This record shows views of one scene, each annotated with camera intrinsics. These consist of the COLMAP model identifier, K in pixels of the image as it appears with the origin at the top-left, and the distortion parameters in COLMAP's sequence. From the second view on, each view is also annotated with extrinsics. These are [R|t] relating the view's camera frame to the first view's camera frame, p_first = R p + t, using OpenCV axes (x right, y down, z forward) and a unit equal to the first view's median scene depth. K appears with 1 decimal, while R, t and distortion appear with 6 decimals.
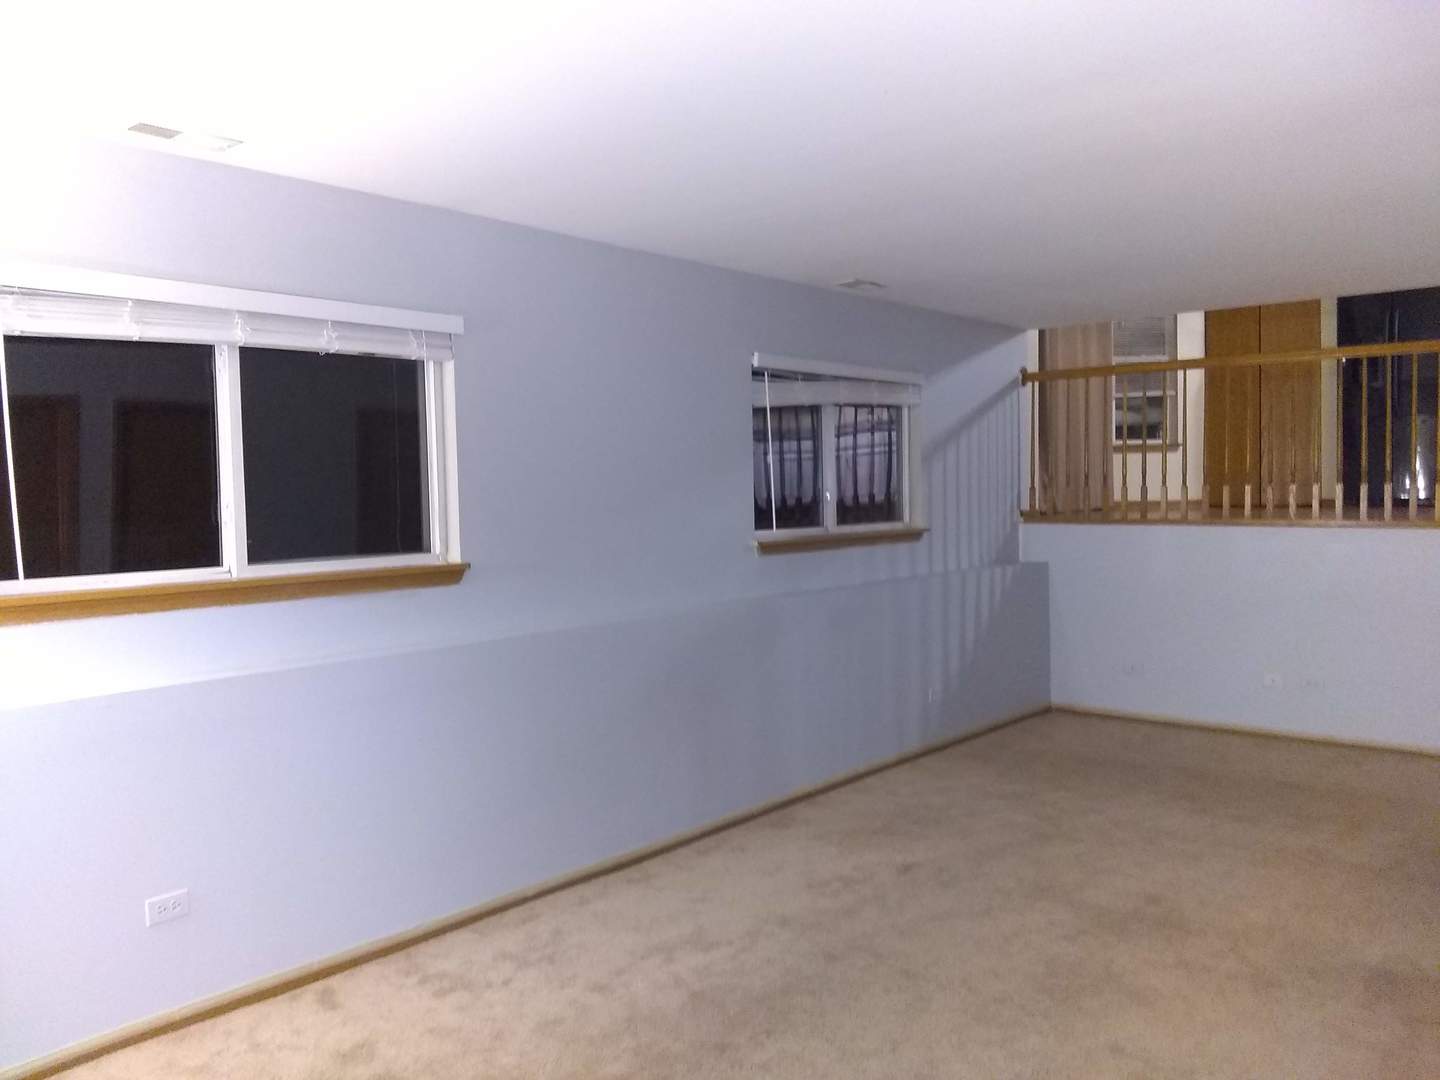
lens RADIAL K [[1183.3, 0, 720.0], [0, 1183.3, 540.0], [0, 0, 1]] dist [0.072296, -0.002557]
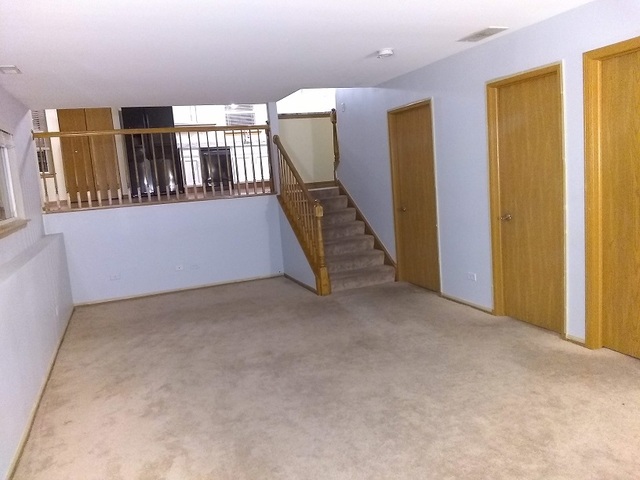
lens RADIAL K [[519.7, 0, 320.0], [0, 519.7, 240.0], [0, 0, 1]] dist [0.007911, 0.002865]
pose [[0.475052, -0.145228, 0.867891, -0.207180], [0.119120, 0.987822, 0.100095, -0.004098], [-0.871858, 0.055833, 0.486566, 0.191150]]
